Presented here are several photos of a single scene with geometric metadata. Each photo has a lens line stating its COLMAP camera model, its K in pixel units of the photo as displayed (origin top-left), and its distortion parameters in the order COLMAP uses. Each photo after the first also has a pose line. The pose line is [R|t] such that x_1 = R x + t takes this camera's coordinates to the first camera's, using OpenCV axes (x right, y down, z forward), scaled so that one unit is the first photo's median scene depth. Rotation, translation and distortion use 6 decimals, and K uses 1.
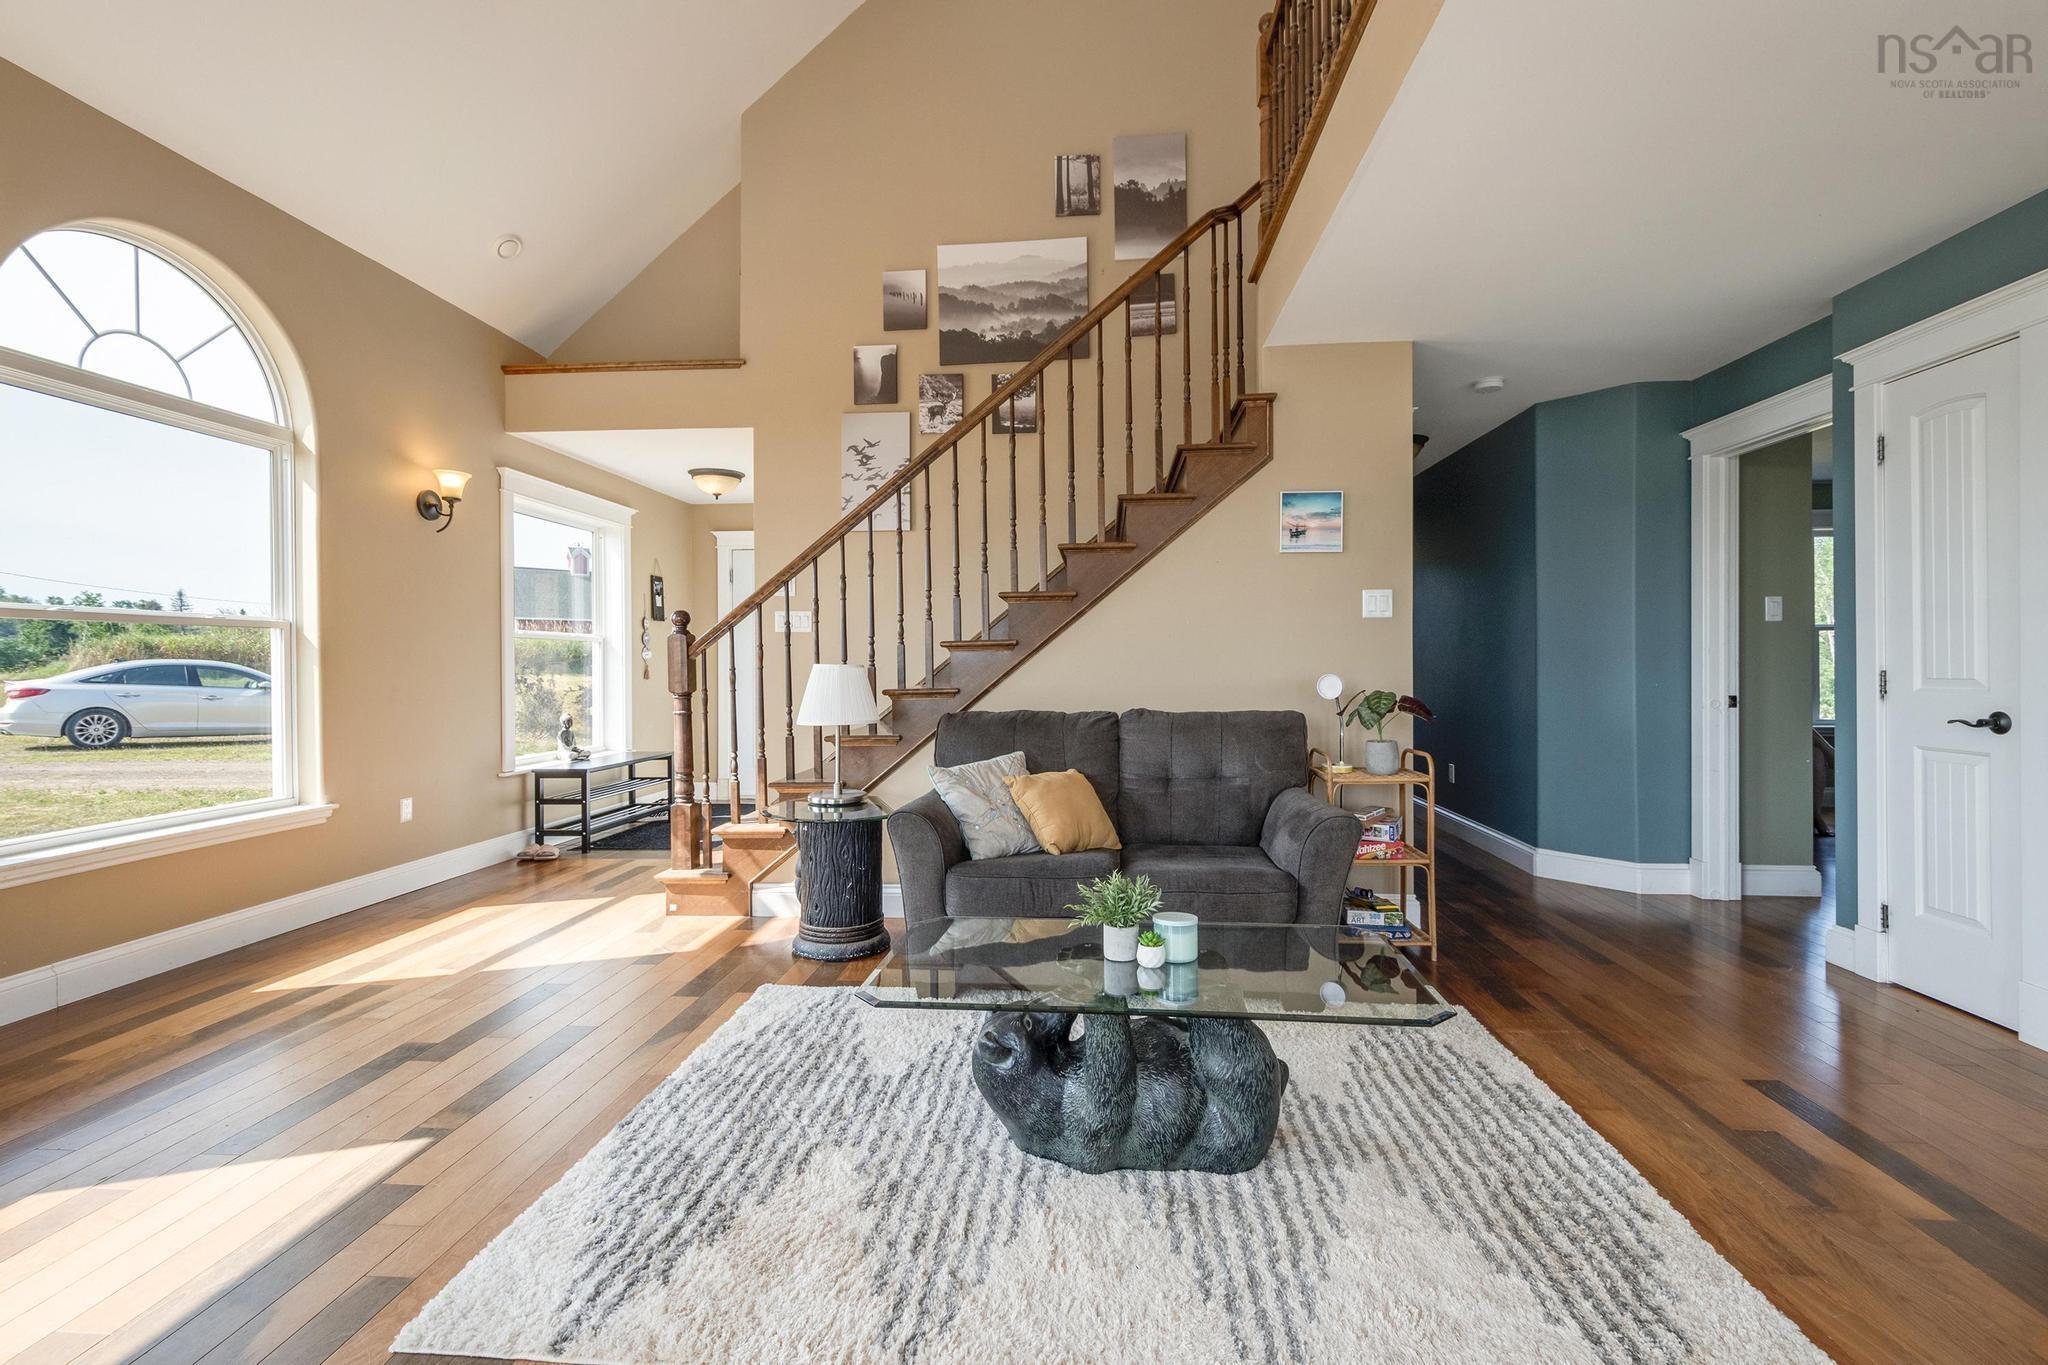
lens RADIAL K [[902.2, 0, 1034.0], [0, 902.2, 668.3], [0, 0, 1]] dist [0.011511, -0.000245]
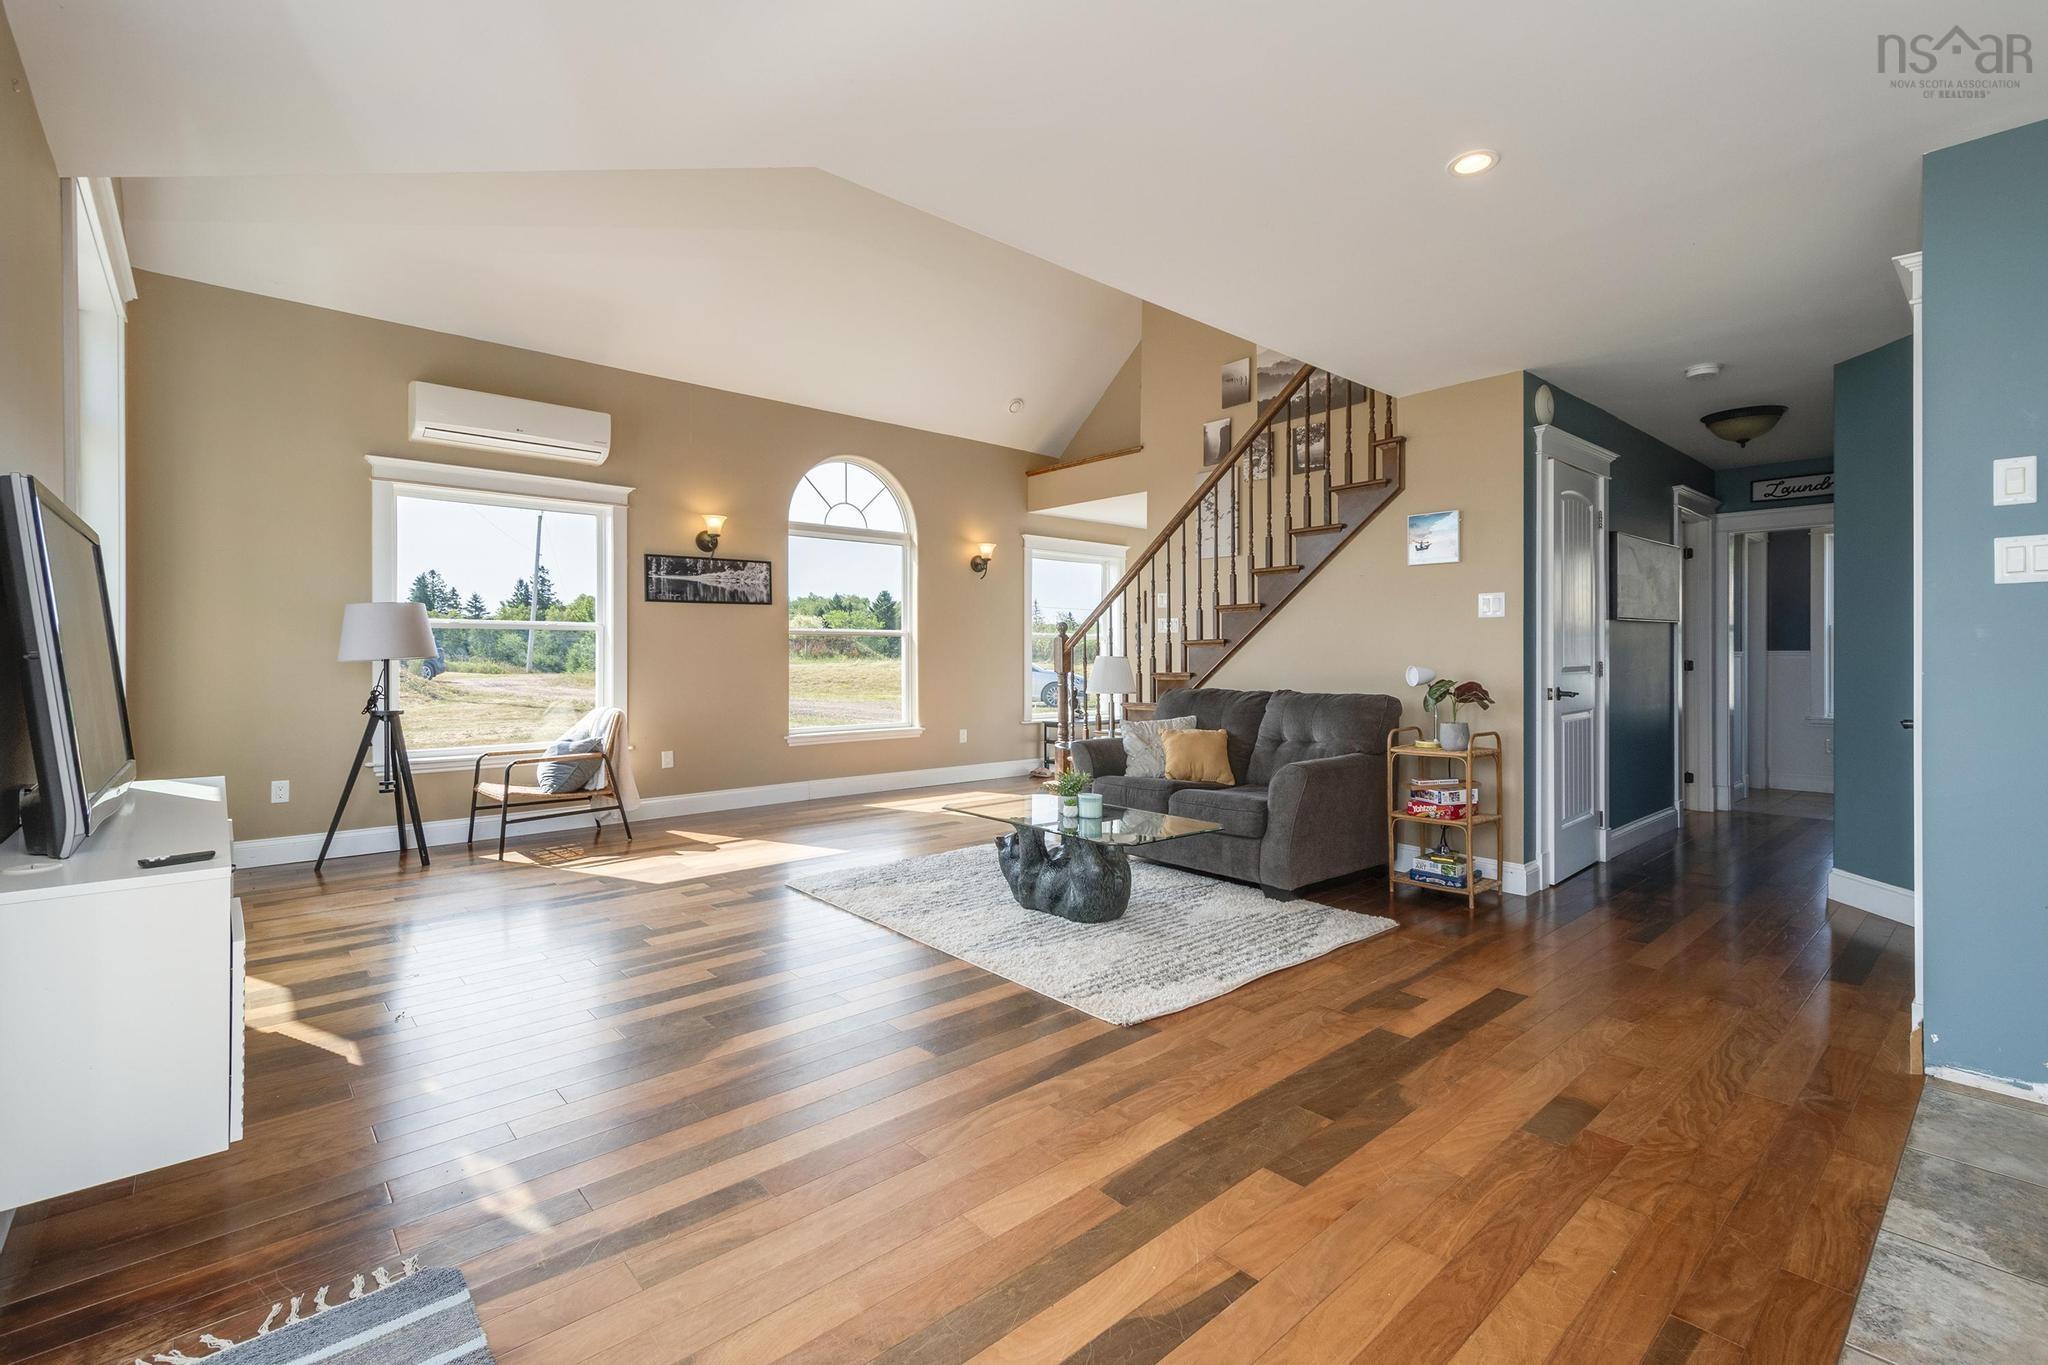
lens RADIAL K [[902.2, 0, 1034.0], [0, 902.2, 668.3], [0, 0, 1]] dist [0.011511, -0.000245]
pose [[0.723228, 0.014304, -0.690461, 0.669730], [-0.007084, 0.999887, 0.013293, -0.002425], [0.690573, -0.004723, 0.723247, -0.202461]]
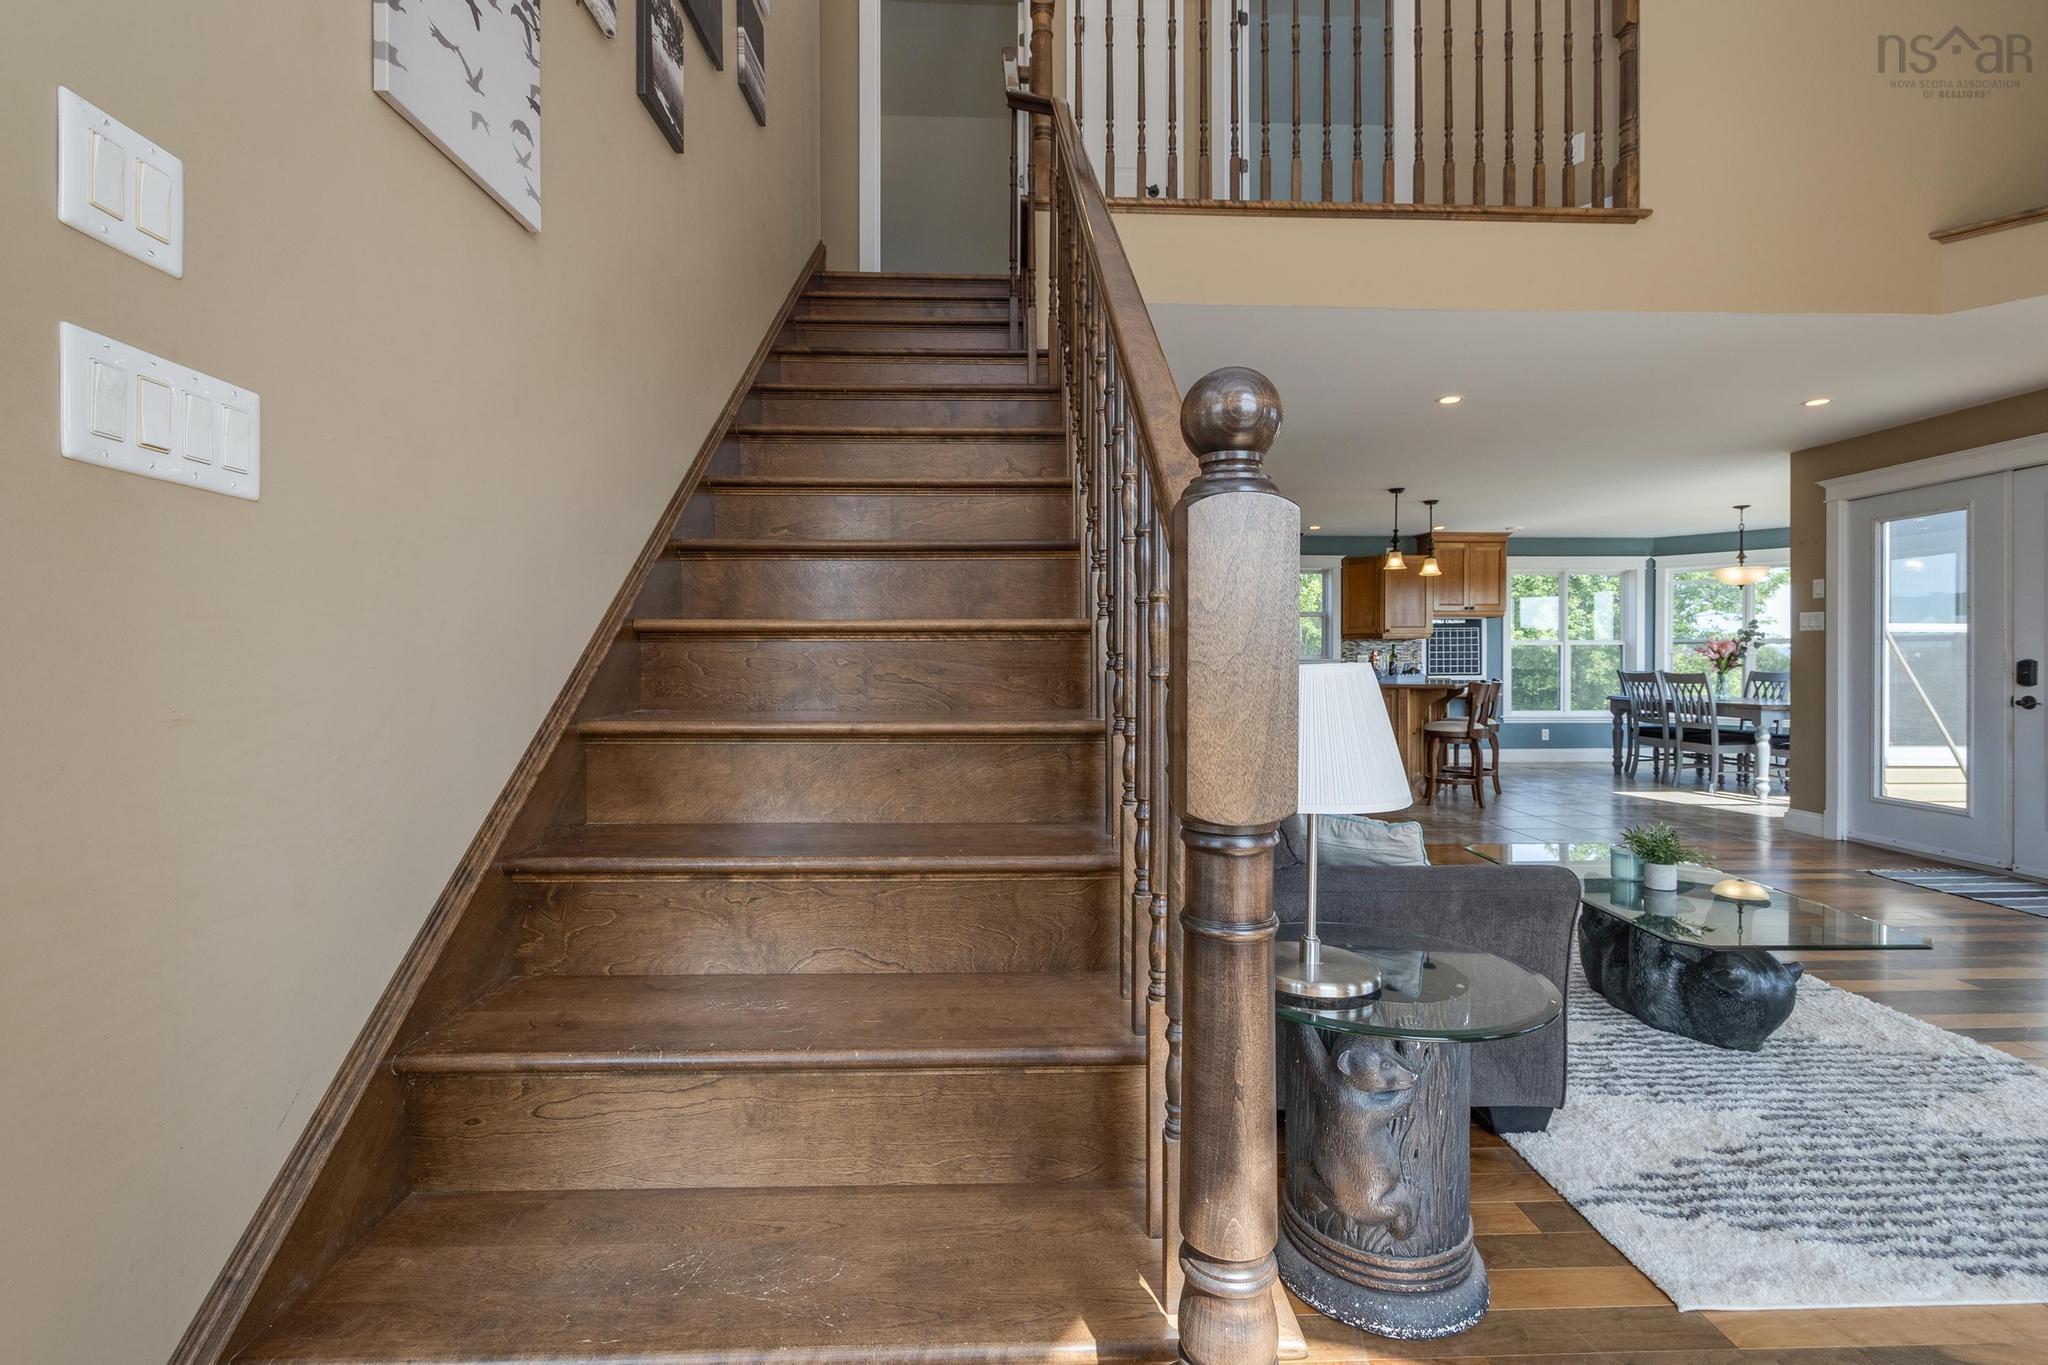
lens RADIAL K [[906.5, 0, 1039.8], [0, 906.5, 663.8], [0, 0, 1]] dist [0.007128, -0.000460]
pose [[-0.120117, 0.000751, 0.992759, -0.551223], [0.006142, 0.999981, -0.000013, -0.003933], [-0.992741, 0.006096, -0.120120, 1.024251]]
